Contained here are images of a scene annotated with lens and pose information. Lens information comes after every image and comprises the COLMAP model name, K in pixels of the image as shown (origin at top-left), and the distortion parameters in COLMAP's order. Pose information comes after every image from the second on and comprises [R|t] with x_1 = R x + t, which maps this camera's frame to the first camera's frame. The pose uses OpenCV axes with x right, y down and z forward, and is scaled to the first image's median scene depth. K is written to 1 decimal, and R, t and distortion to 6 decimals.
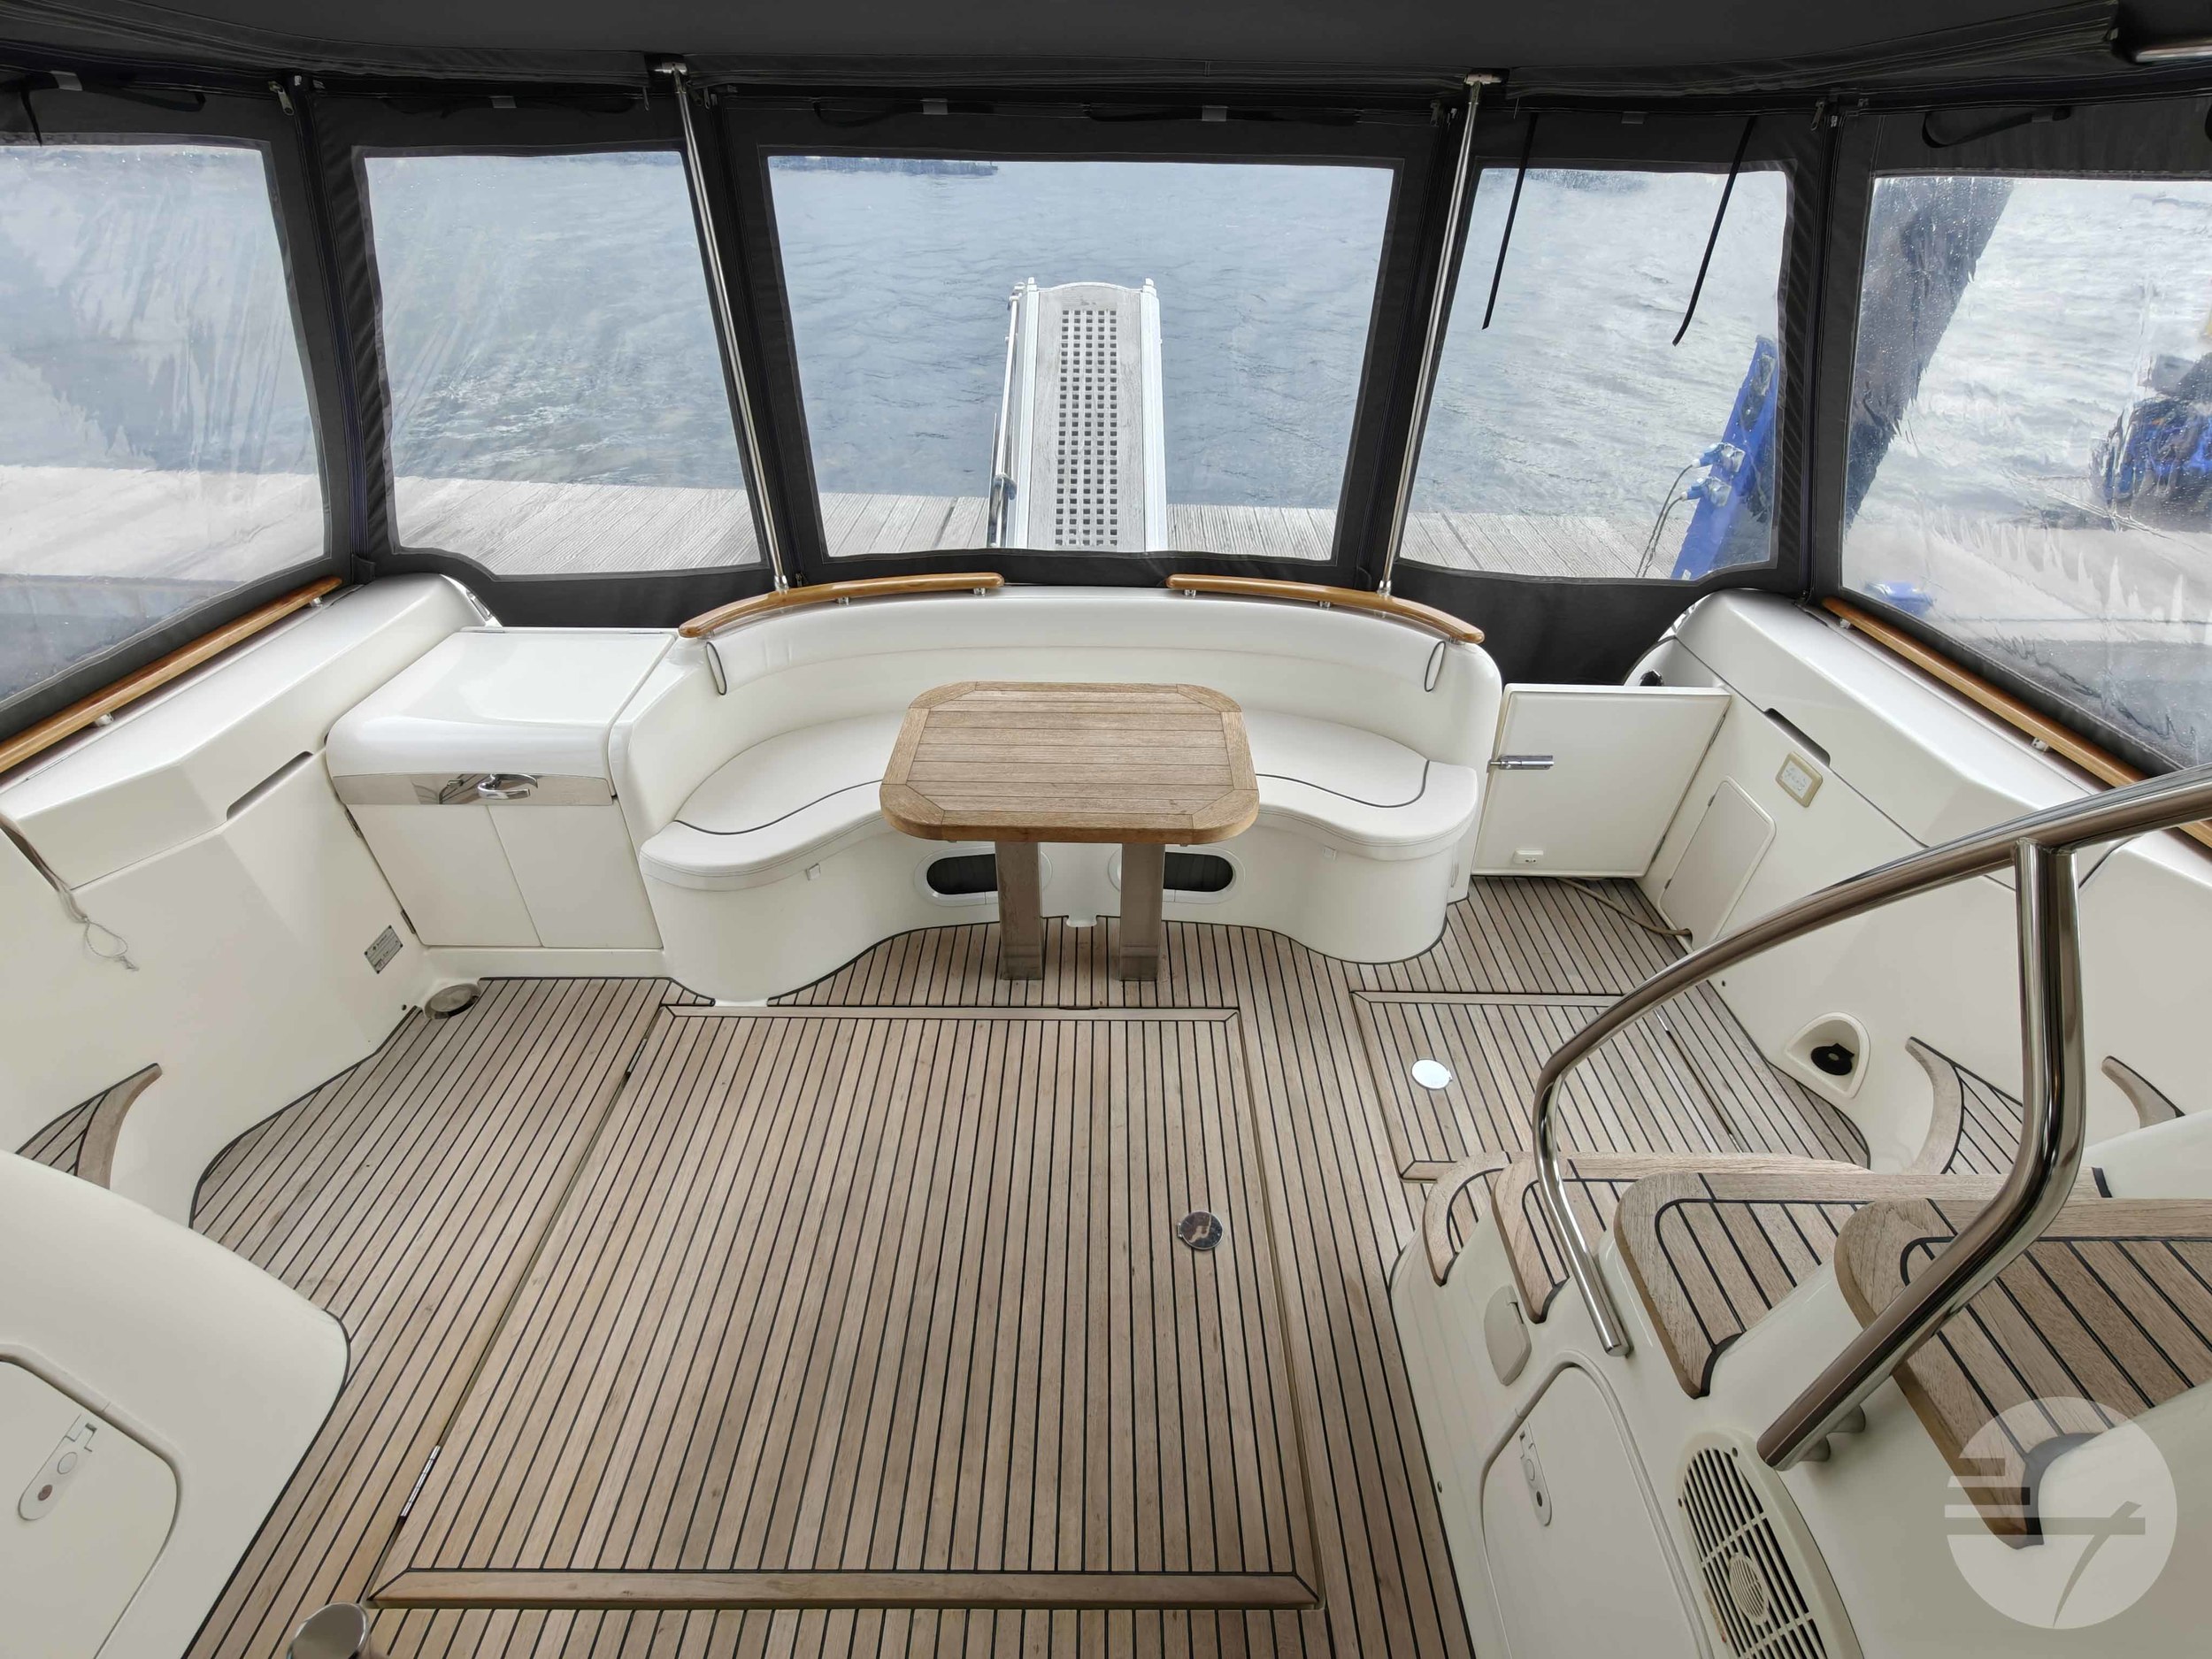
lens RADIAL K [[990.3, 0, 1109.9], [0, 990.3, 824.9], [0, 0, 1]] dist [0.000339, -0.000070]
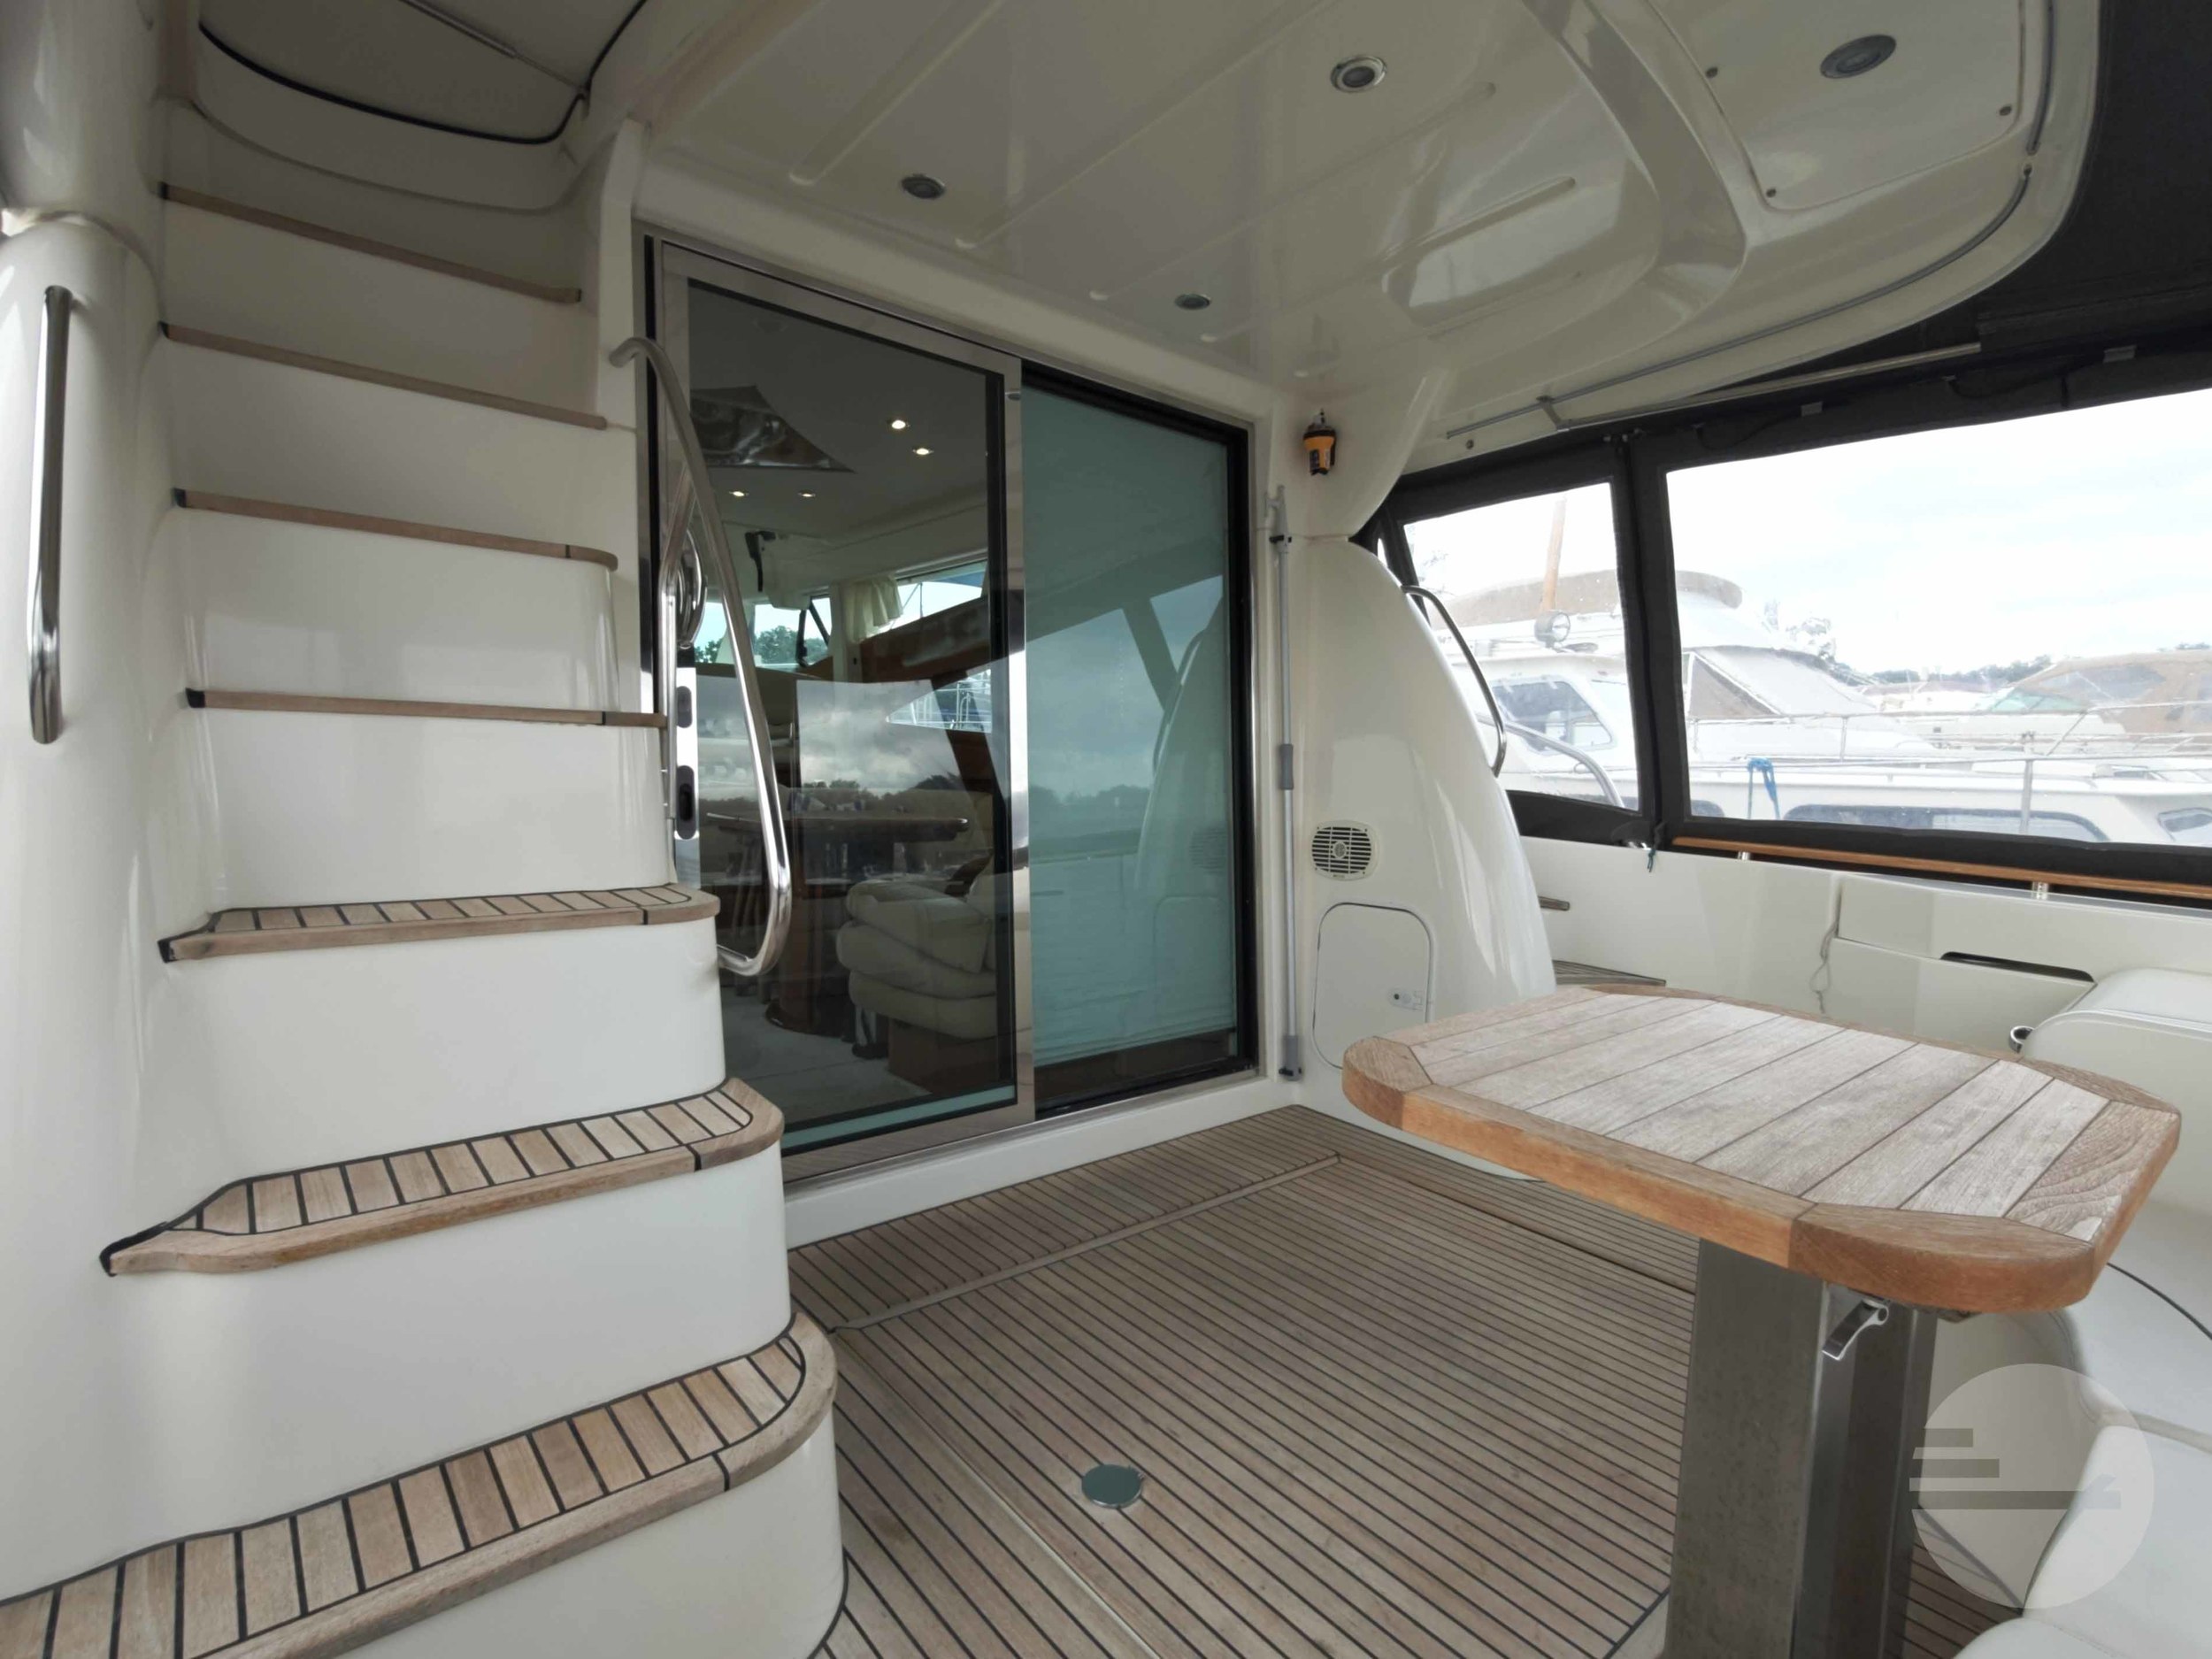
lens RADIAL K [[1062.2, 0, 1107.0], [0, 1062.2, 826.1], [0, 0, 1]] dist [-0.002110, -0.000301]
pose [[-0.764096, 0.004090, -0.645089, 0.494668], [-0.414164, 0.763568, 0.495411, -0.273433], [0.494595, 0.645715, -0.581745, 0.967009]]
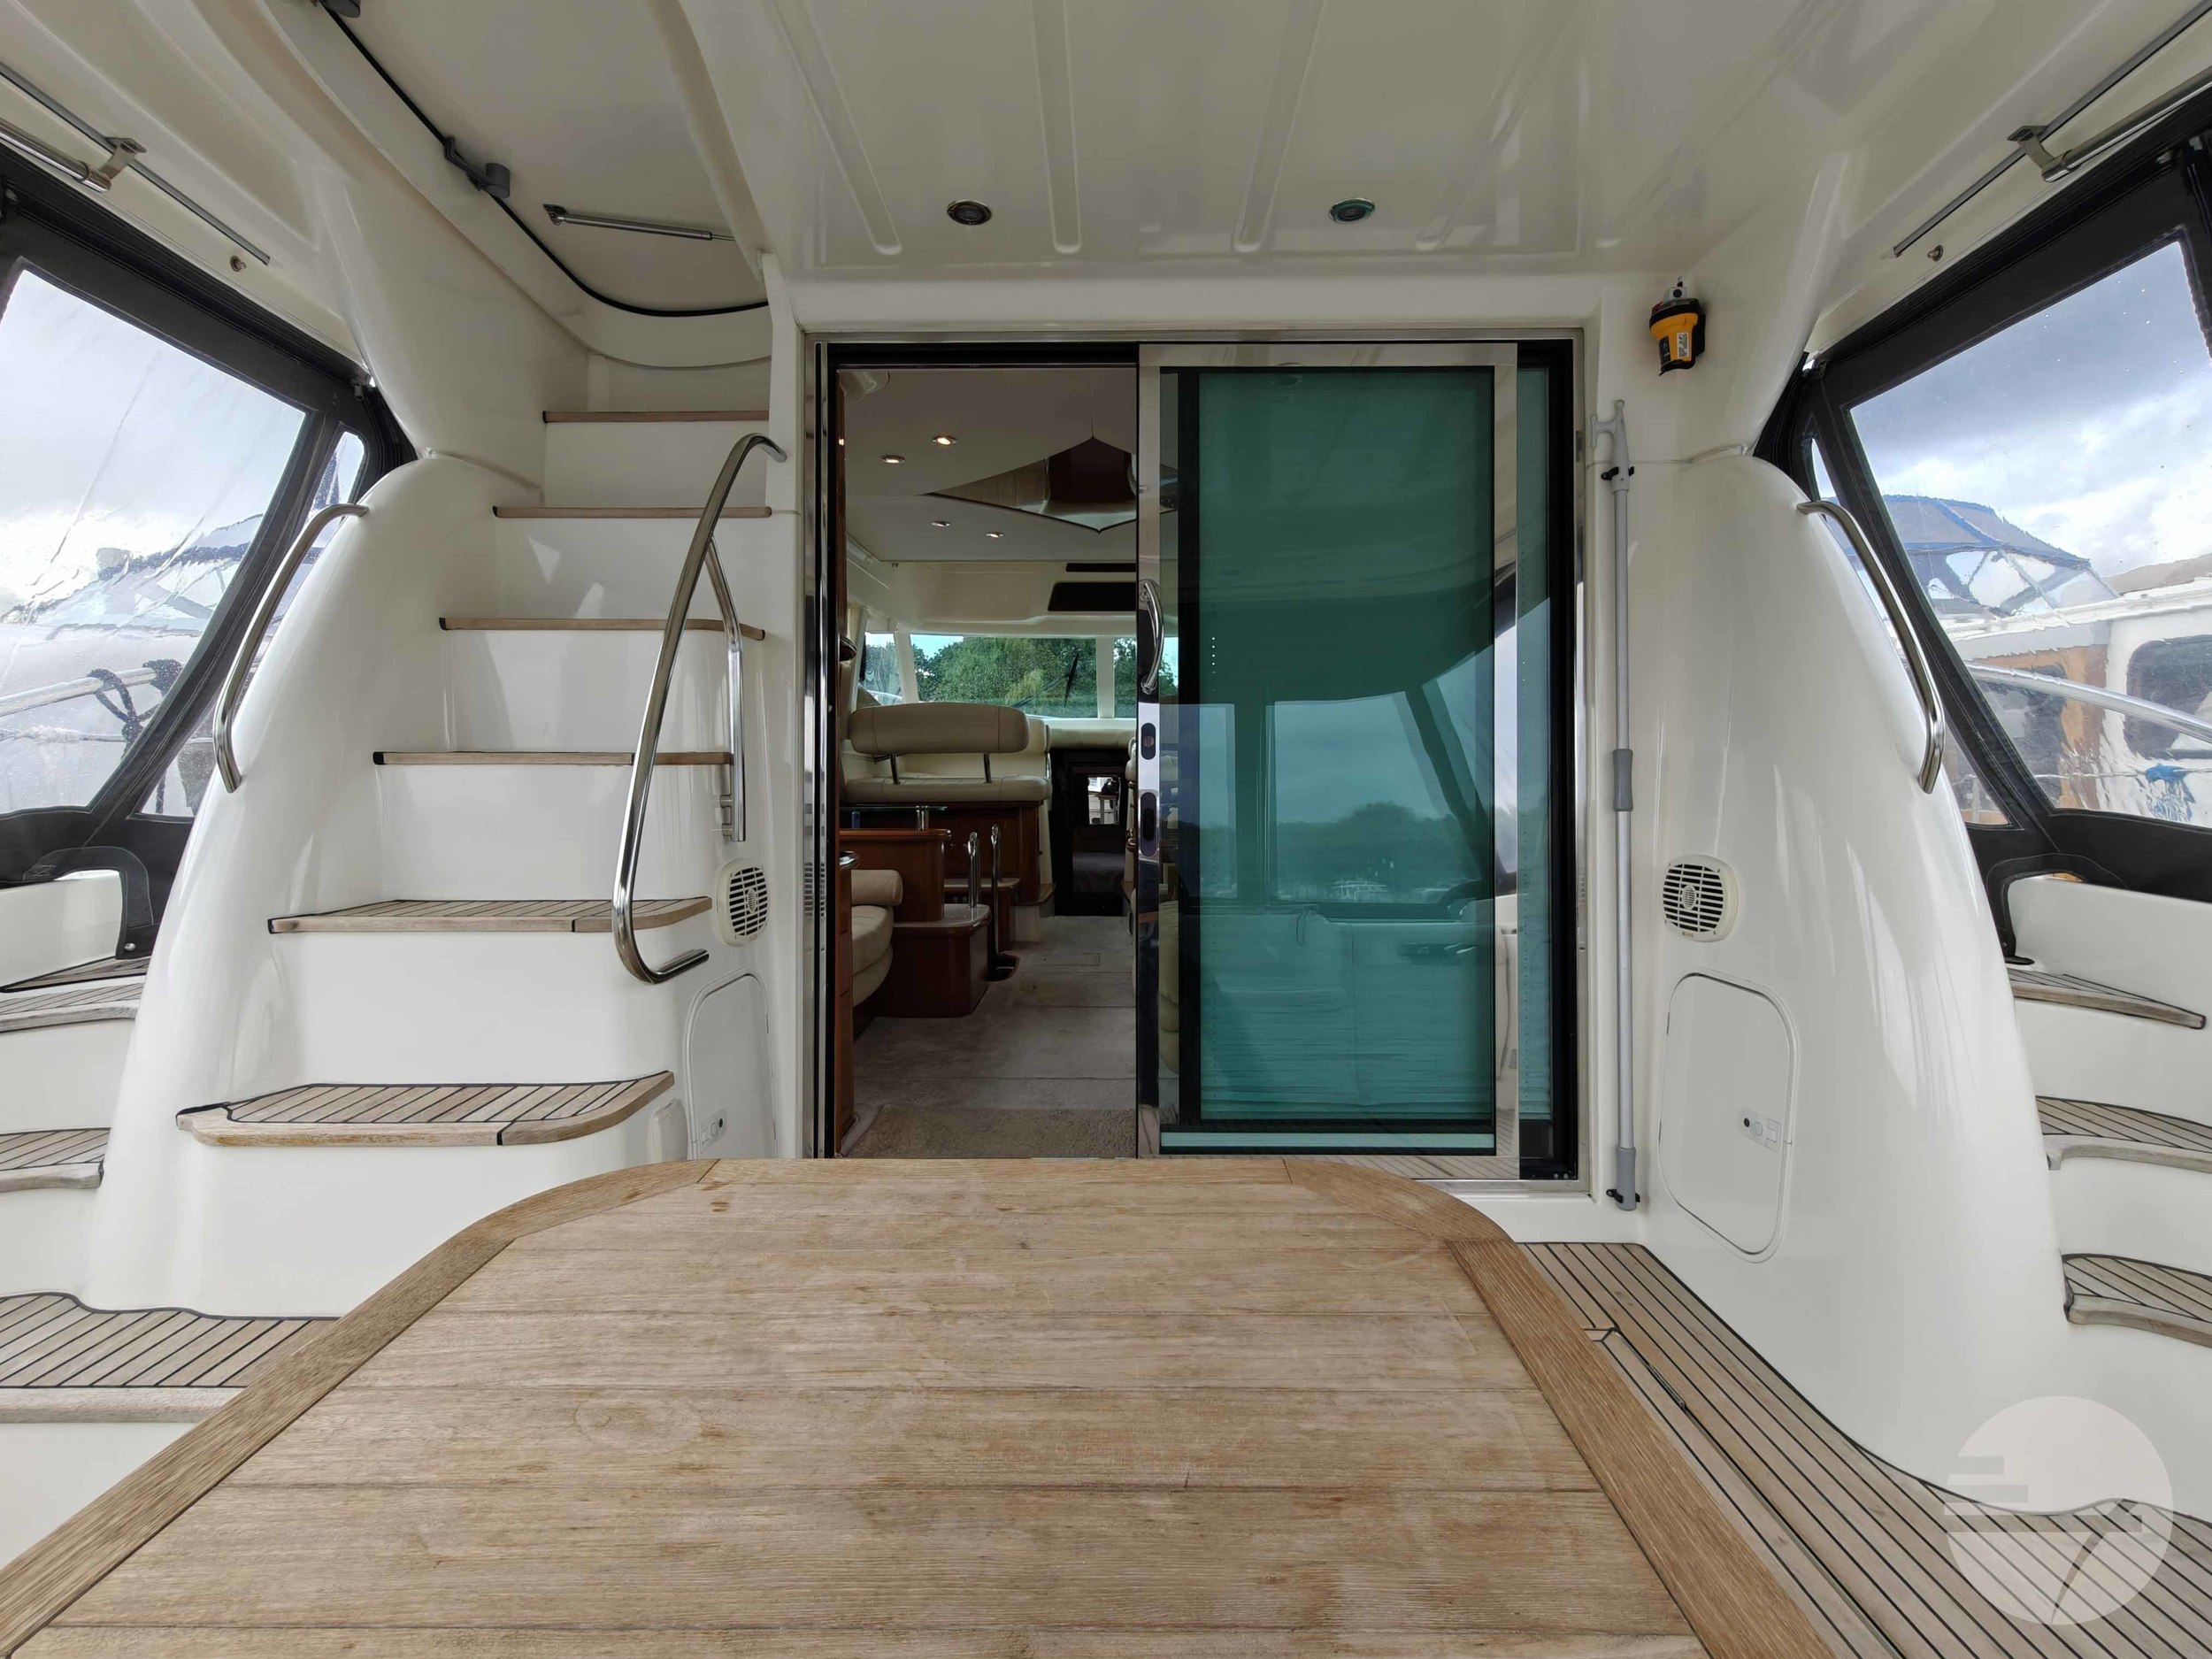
lens RADIAL K [[990.3, 0, 1109.9], [0, 990.3, 824.9], [0, 0, 1]] dist [0.000339, -0.000070]
pose [[-0.999886, -0.013314, 0.007131, -0.075111], [-0.005595, 0.765047, 0.643951, -0.318673], [-0.014030, 0.643837, -0.765034, 0.989114]]
